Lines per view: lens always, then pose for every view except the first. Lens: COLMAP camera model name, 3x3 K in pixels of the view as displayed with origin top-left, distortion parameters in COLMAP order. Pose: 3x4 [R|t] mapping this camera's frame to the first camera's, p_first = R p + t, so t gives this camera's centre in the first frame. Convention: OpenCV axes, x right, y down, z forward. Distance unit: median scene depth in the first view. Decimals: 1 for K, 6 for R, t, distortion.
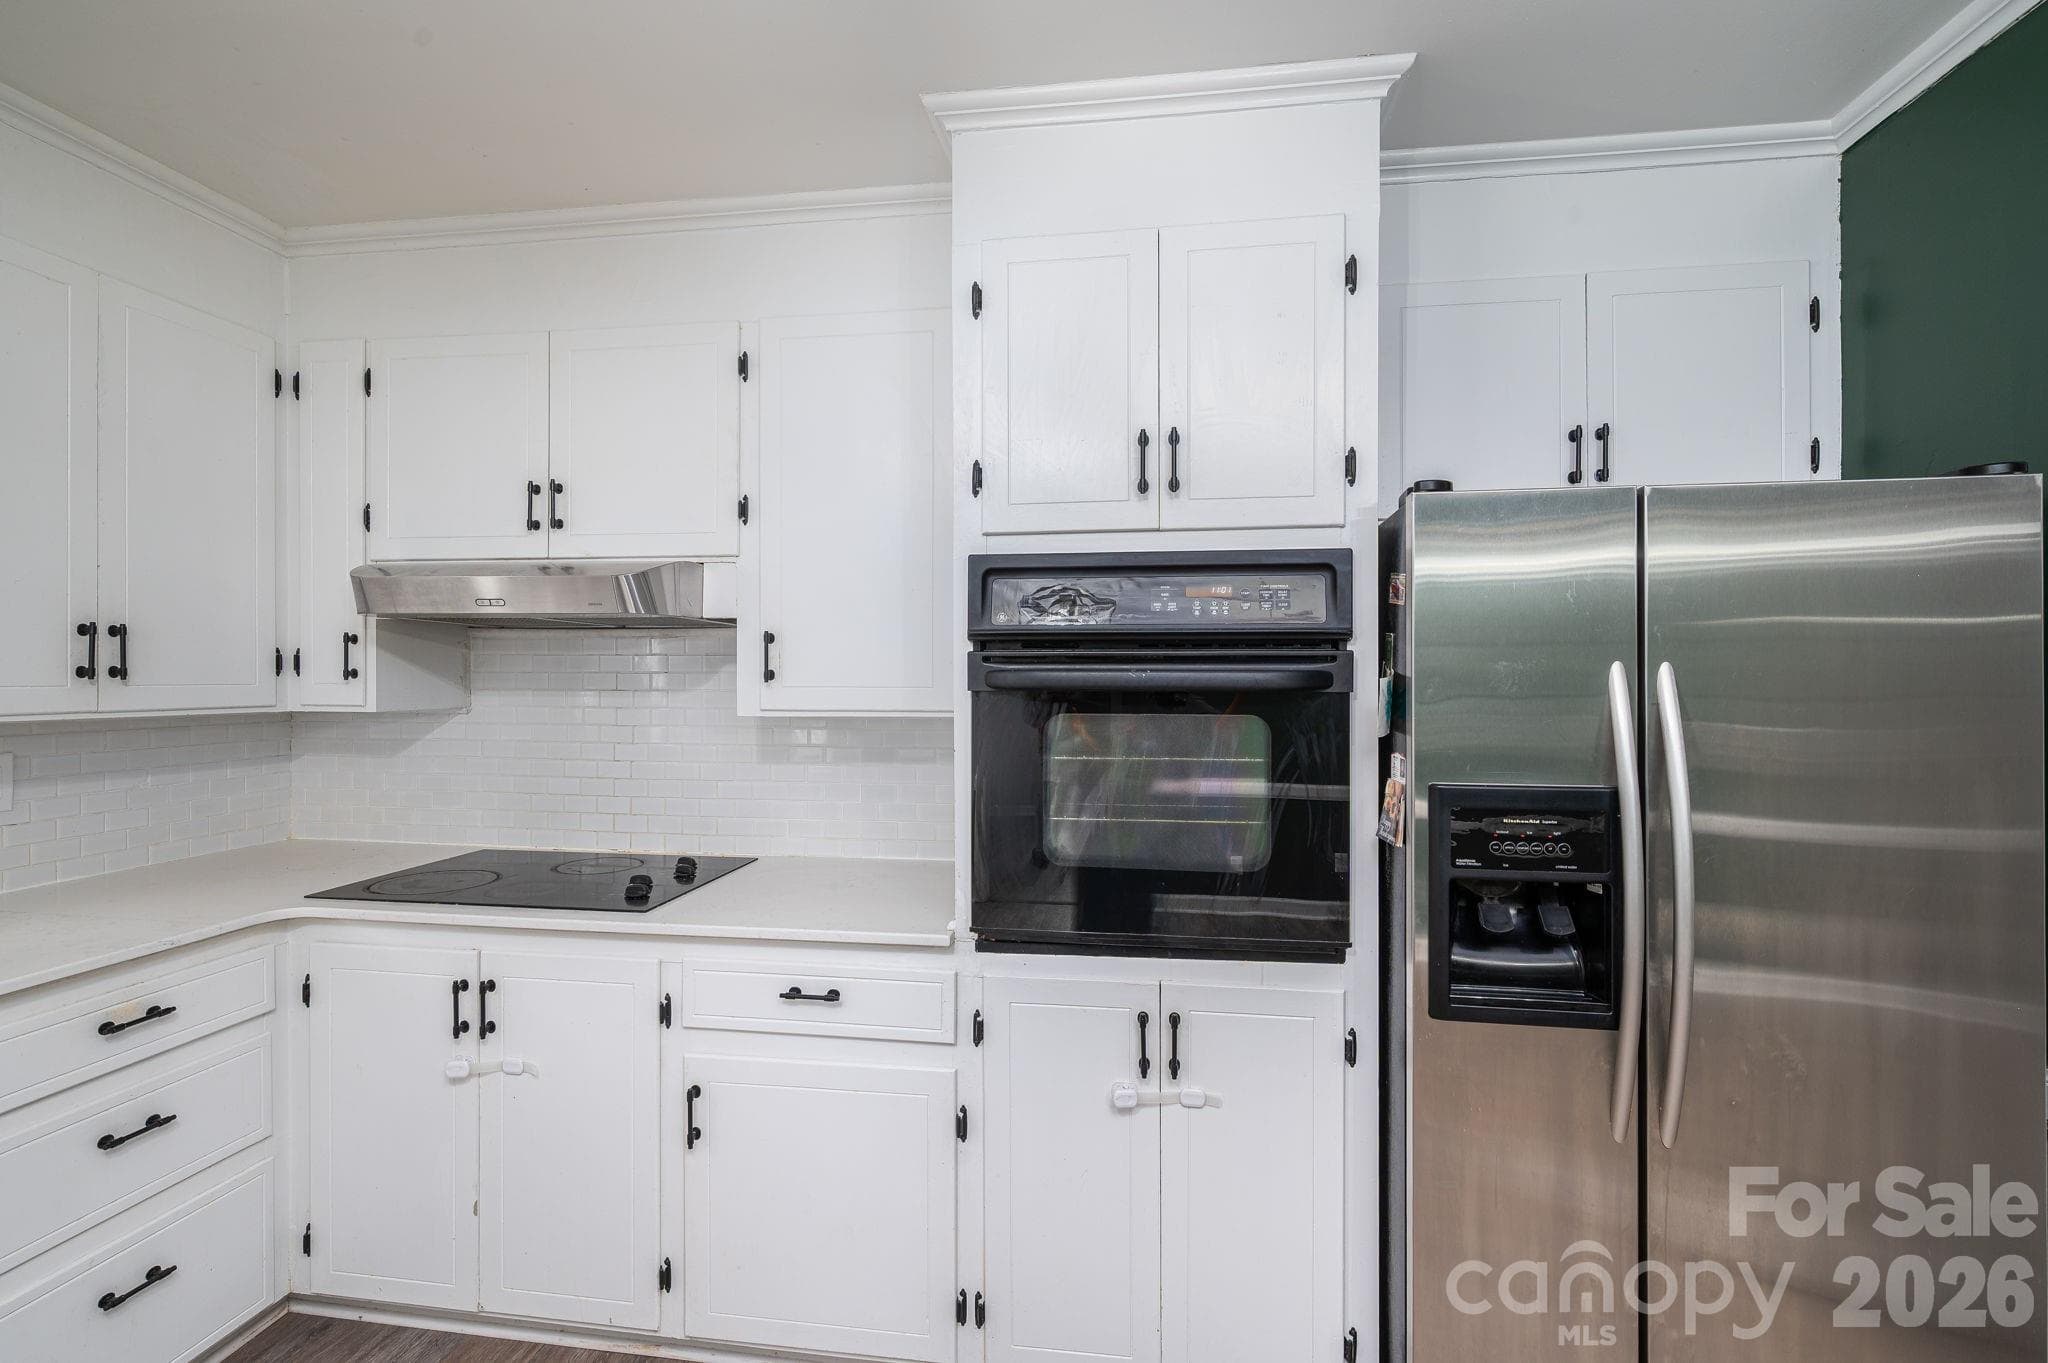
lens RADIAL K [[987.3, 0, 1041.2], [0, 987.3, 679.5], [0, 0, 1]] dist [0.001333, -0.000922]
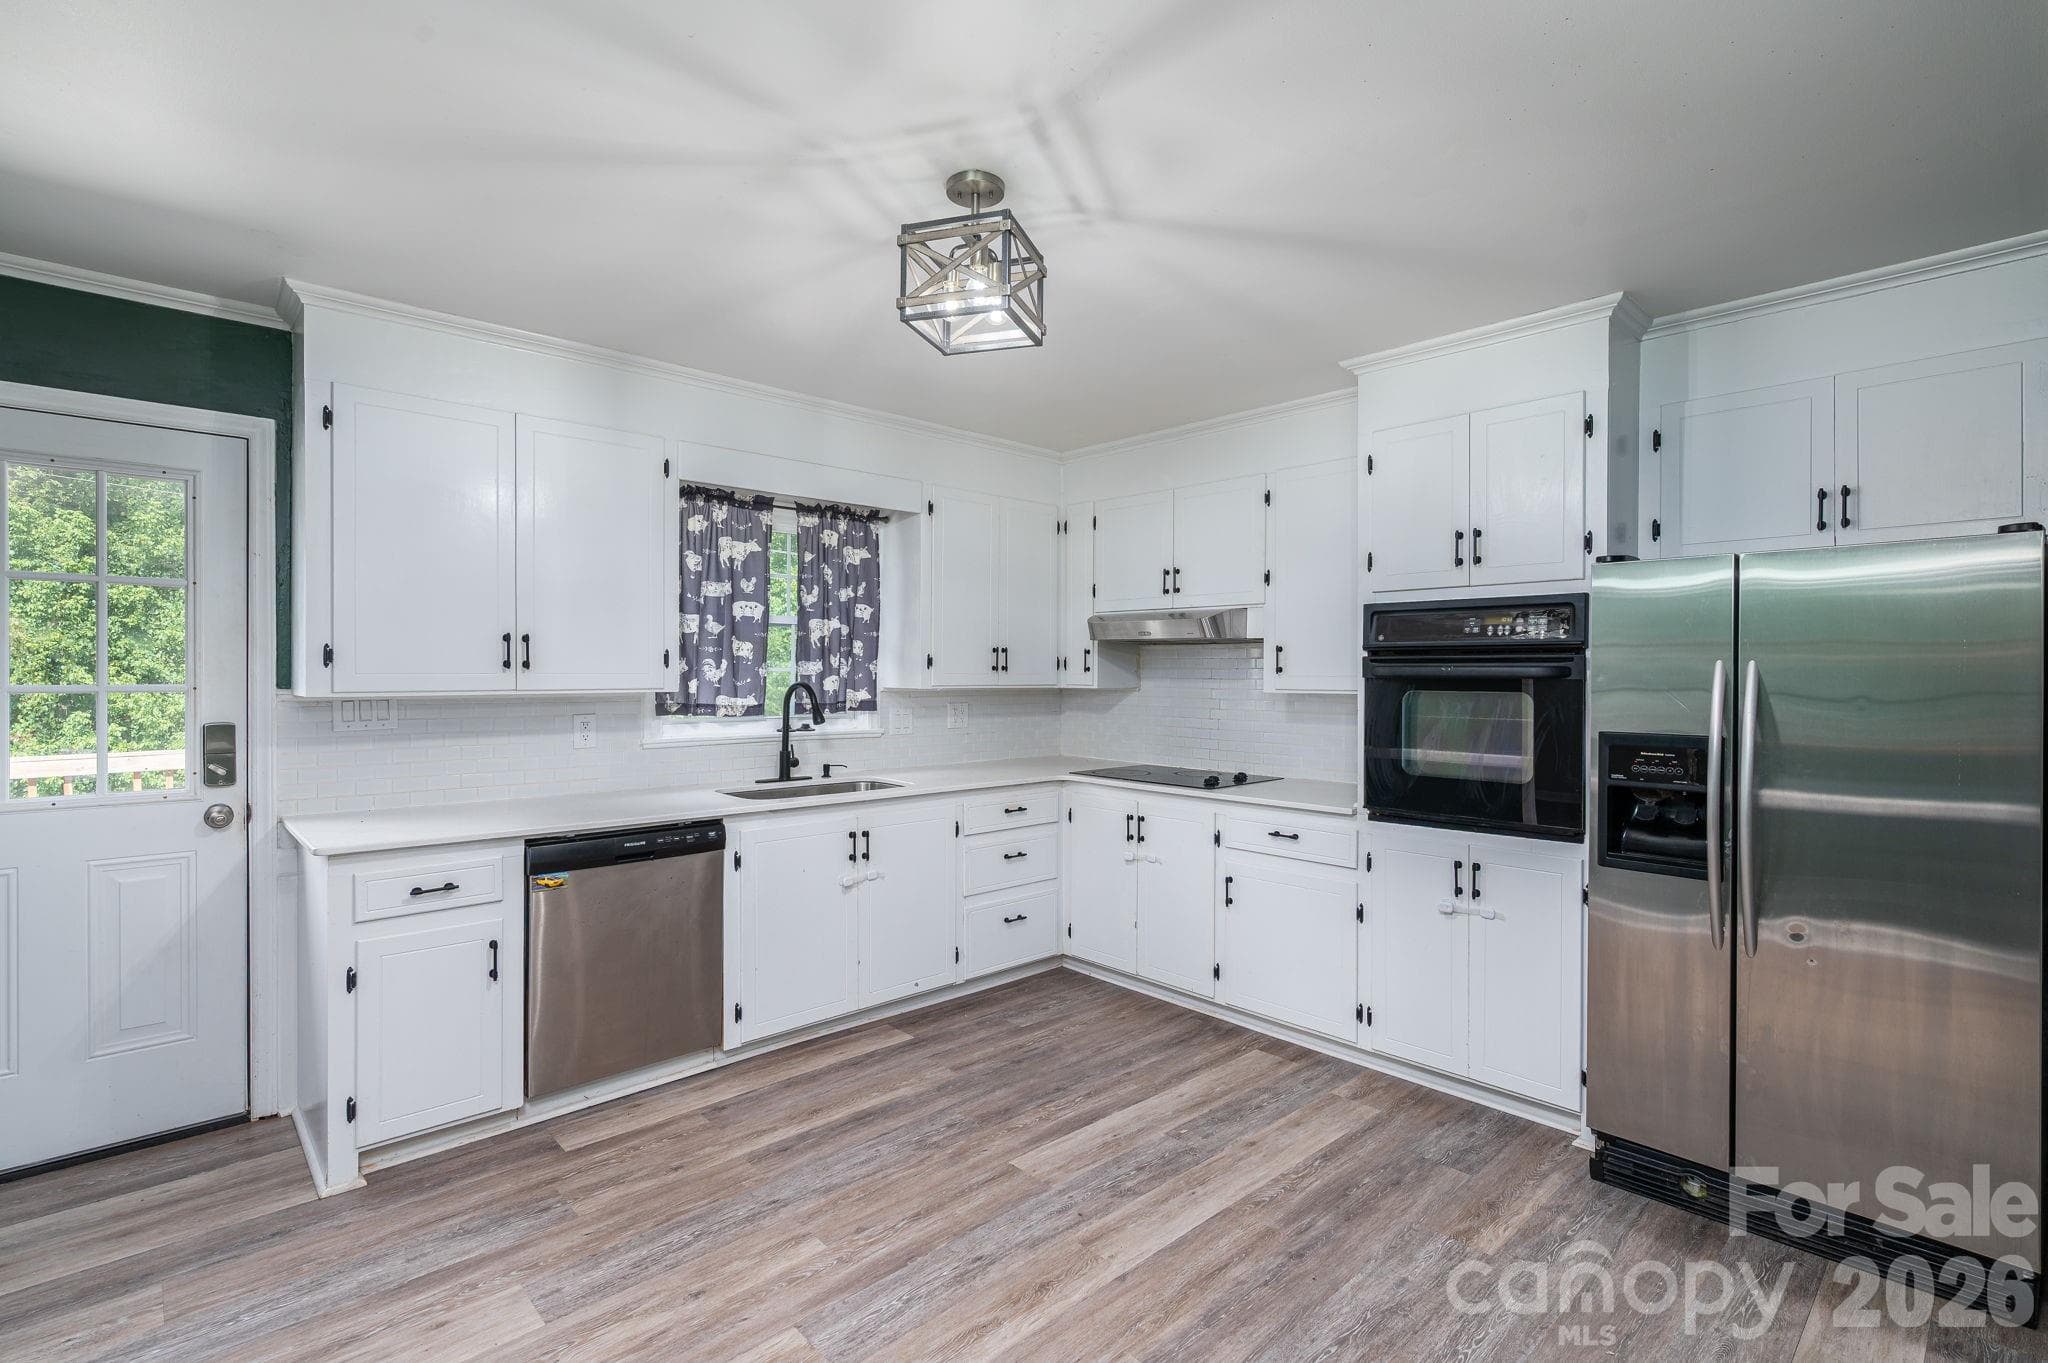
lens RADIAL K [[987.3, 0, 1041.2], [0, 987.3, 679.5], [0, 0, 1]] dist [0.001333, -0.000922]
pose [[0.795917, 0.005839, -0.605377, 0.534286], [-0.004934, 0.999983, 0.003158, 0.011322], [0.605385, 0.000474, 0.795932, -0.790448]]
